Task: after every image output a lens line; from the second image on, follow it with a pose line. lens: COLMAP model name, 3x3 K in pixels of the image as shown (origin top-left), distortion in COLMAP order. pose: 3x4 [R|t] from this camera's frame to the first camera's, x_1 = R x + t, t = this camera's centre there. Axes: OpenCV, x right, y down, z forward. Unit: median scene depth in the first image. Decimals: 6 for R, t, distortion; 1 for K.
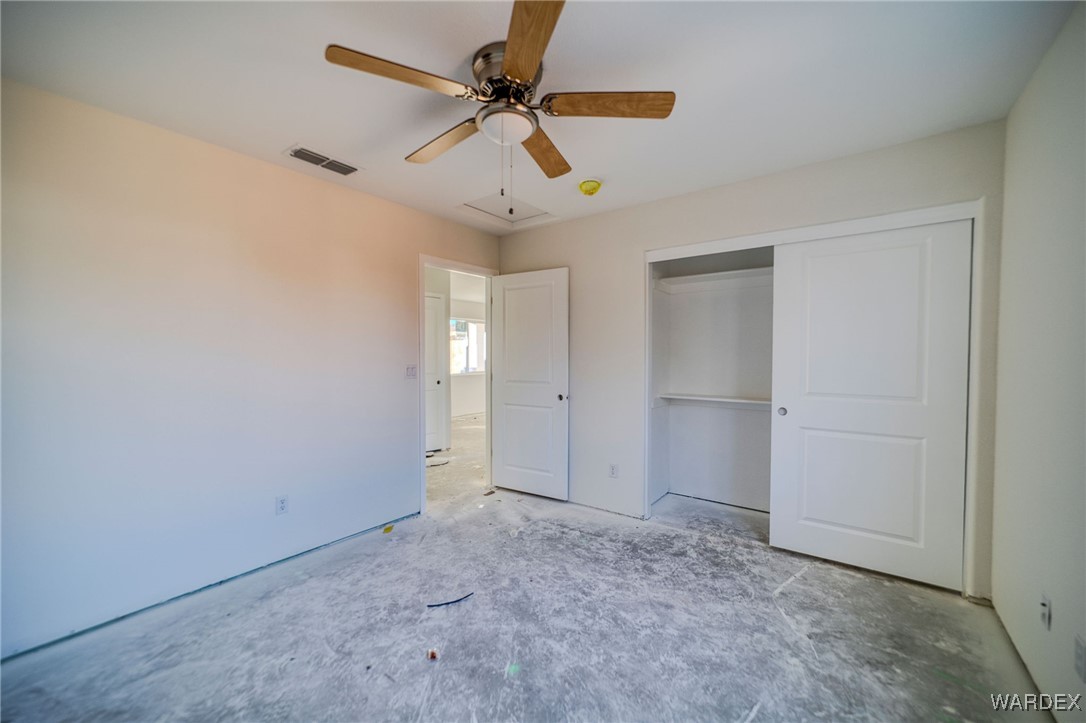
lens RADIAL K [[419.8, 0, 539.0], [0, 419.8, 365.6], [0, 0, 1]] dist [-0.011689, 0.007450]
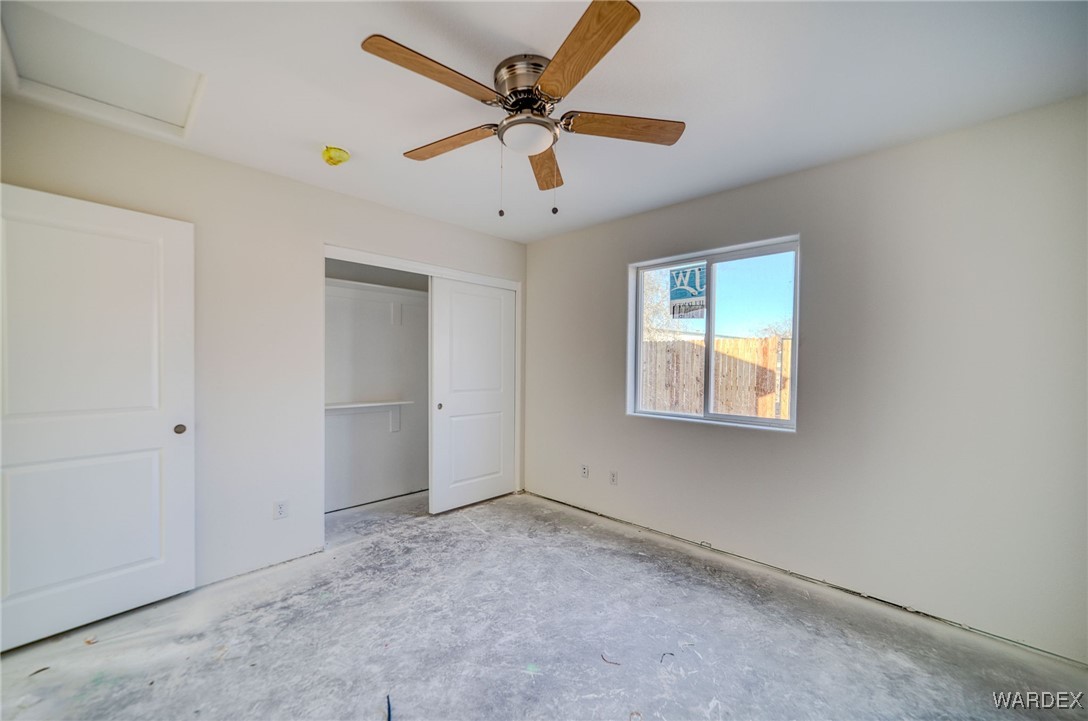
lens RADIAL K [[427.1, 0, 544.0], [0, 427.1, 360.5], [0, 0, 1]] dist [-0.007192, 0.007672]
pose [[0.110127, 0.011894, 0.993846, -0.754606], [0.012674, 0.999830, -0.013370, -0.009706], [-0.993837, 0.014068, 0.109958, 0.576195]]
